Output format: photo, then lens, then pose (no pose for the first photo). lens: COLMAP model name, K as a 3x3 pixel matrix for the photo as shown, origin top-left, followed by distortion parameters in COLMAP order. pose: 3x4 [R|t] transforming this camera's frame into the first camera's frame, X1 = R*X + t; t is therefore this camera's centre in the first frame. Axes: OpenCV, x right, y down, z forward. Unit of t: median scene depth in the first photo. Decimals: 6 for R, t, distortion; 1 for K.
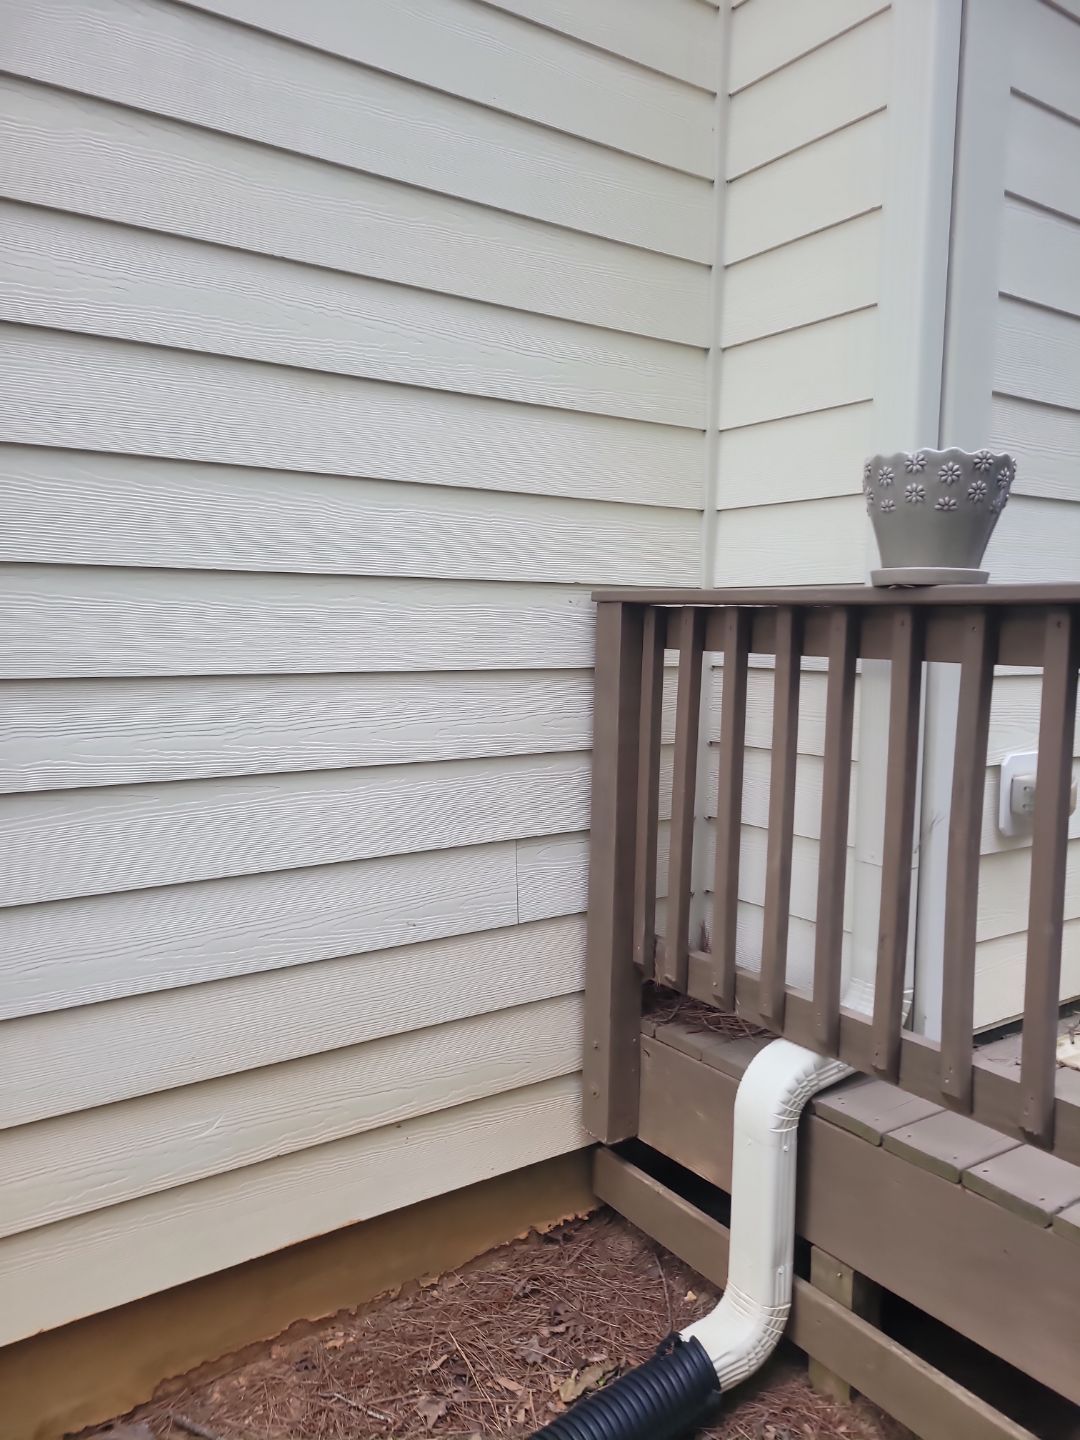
lens RADIAL K [[1050.4, 0, 543.8], [0, 1050.4, 721.7], [0, 0, 1]] dist [0.039057, -0.006457]
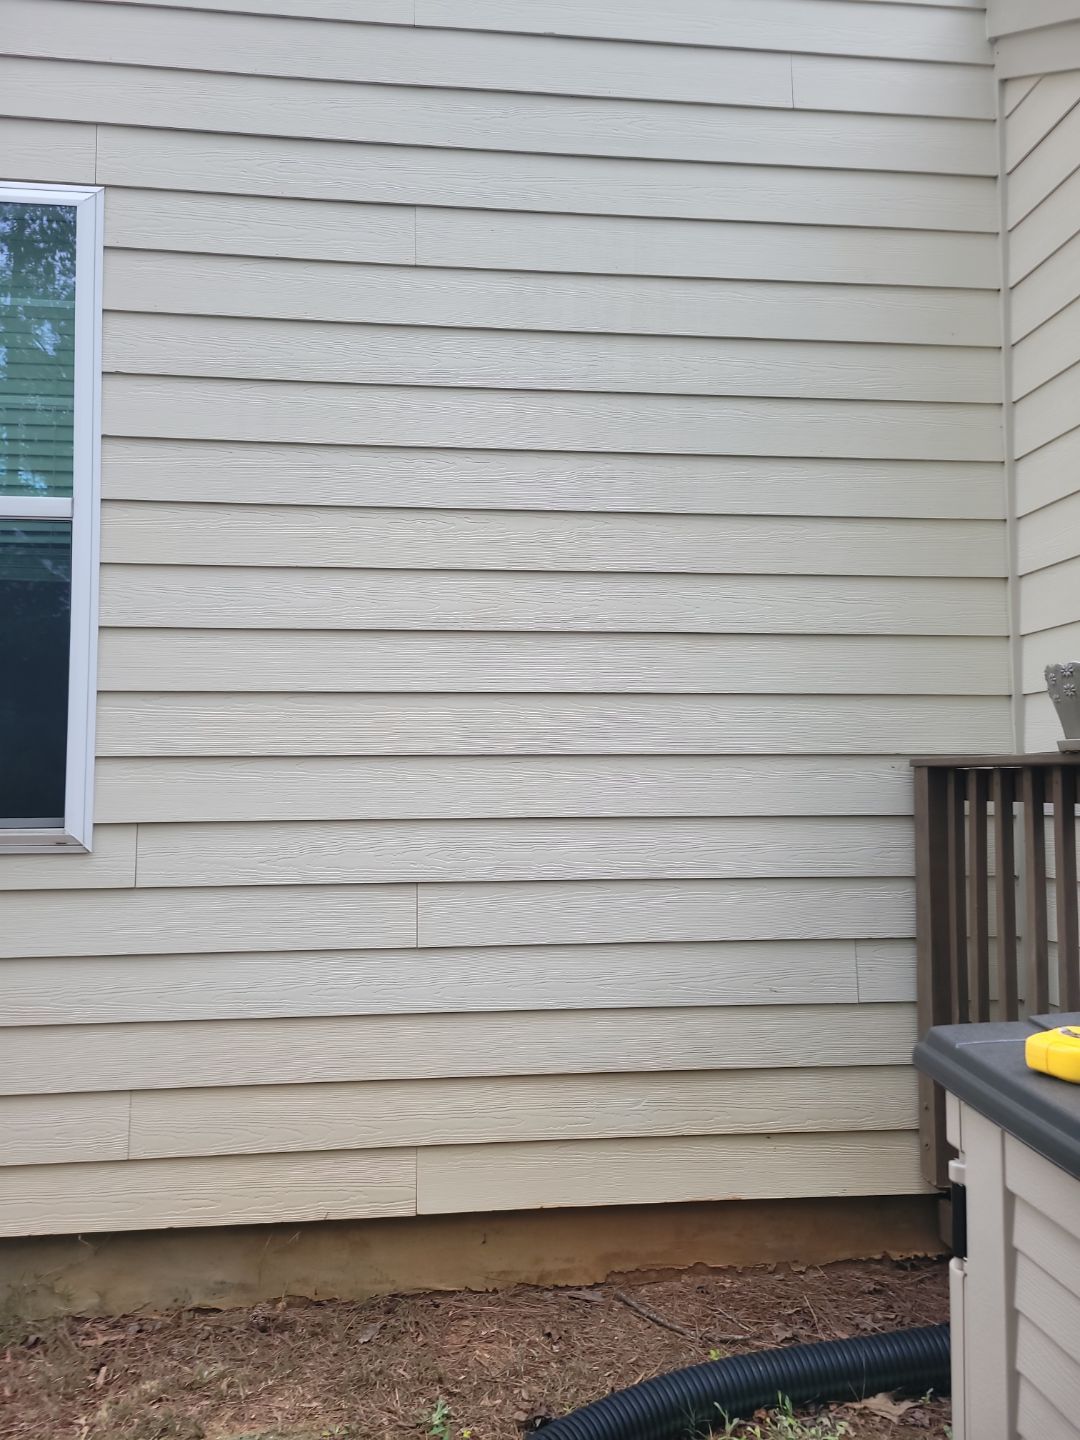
lens RADIAL K [[1087.7, 0, 541.5], [0, 1087.7, 717.5], [0, 0, 1]] dist [0.044793, -0.033381]
pose [[0.881020, -0.046263, -0.470812, 0.307004], [-0.031754, 0.987179, -0.156425, 0.063759], [0.472012, 0.152764, 0.868256, -0.500224]]
